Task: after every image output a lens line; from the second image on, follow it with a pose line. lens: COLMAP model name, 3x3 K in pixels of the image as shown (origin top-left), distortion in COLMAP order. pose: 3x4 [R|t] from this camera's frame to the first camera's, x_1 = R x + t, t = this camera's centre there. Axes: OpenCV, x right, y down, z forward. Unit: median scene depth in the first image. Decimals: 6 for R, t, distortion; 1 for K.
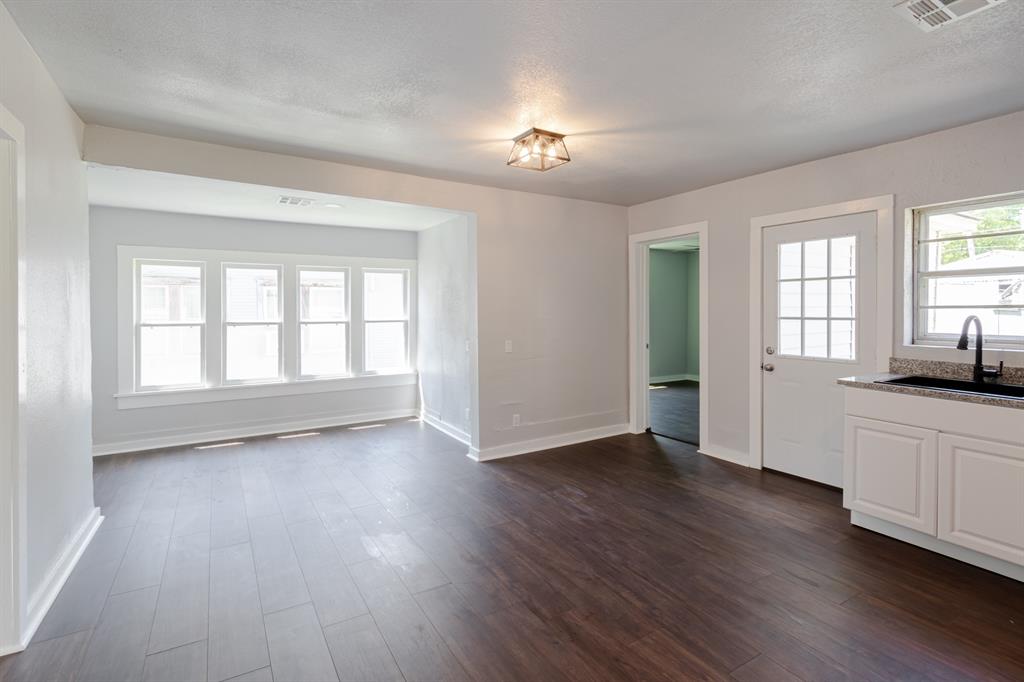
lens RADIAL K [[481.7, 0, 514.3], [0, 481.7, 318.2], [0, 0, 1]] dist [0.002459, 0.000258]
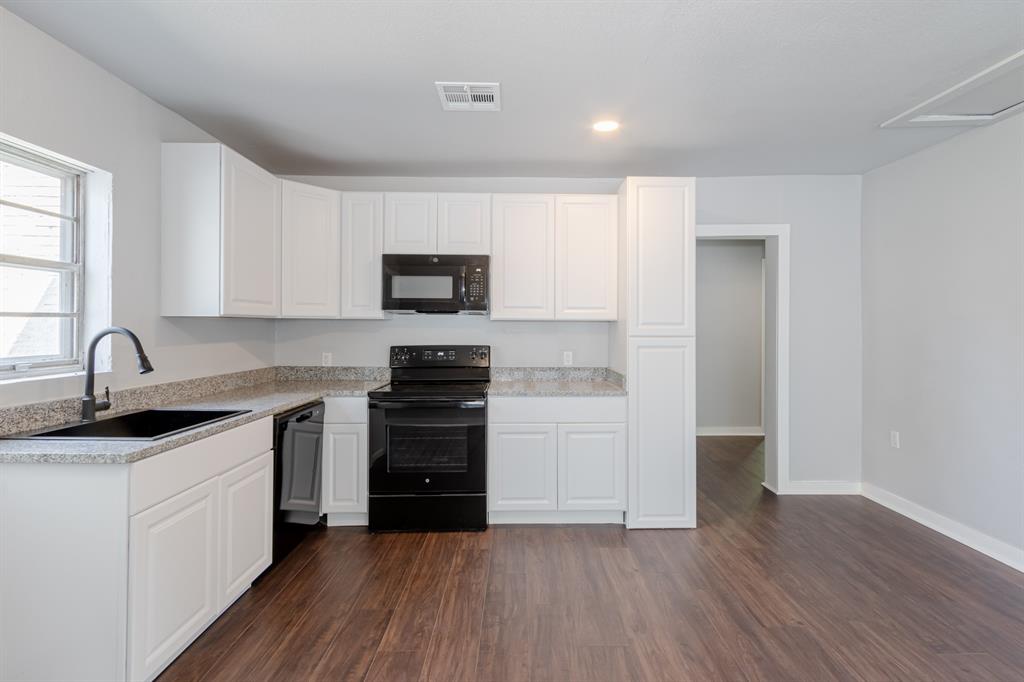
lens RADIAL K [[481.7, 0, 514.3], [0, 481.7, 318.2], [0, 0, 1]] dist [0.002459, 0.000258]
pose [[-0.852874, 0.003902, 0.522102, 0.060610], [0.004934, 0.999988, 0.000586, -0.015283], [-0.522093, 0.003076, -0.852883, 1.295231]]
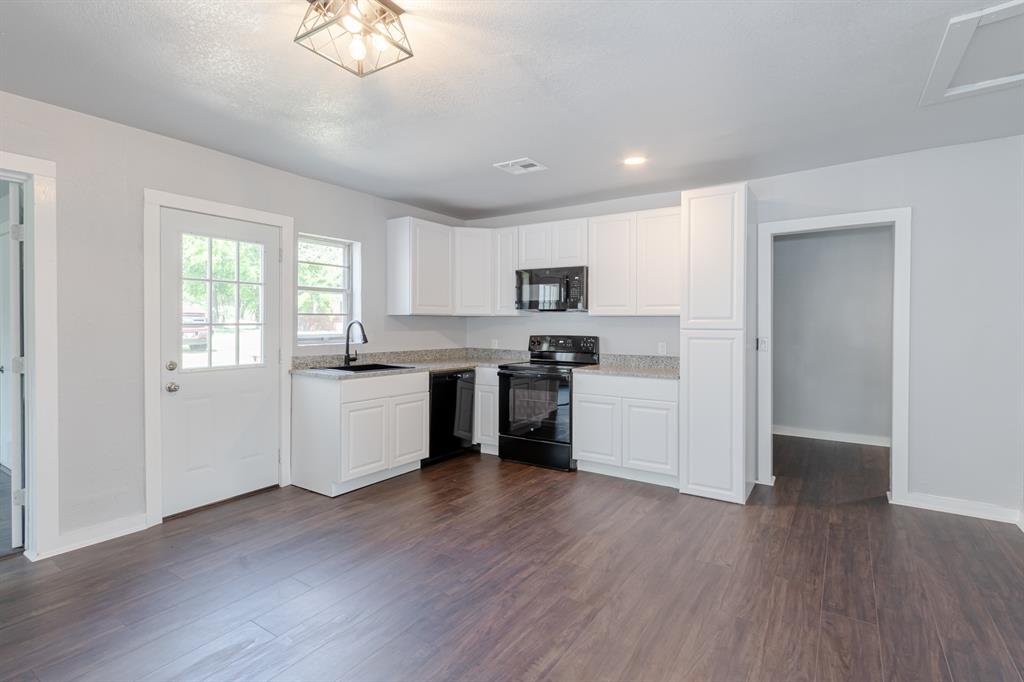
lens RADIAL K [[484.9, 0, 510.5], [0, 484.9, 324.1], [0, 0, 1]] dist [0.000920, 0.000084]
pose [[-0.404321, -0.005875, 0.914598, -0.597208], [0.011395, 0.999869, 0.011460, -0.004873], [-0.914546, 0.015055, -0.404201, 1.156384]]
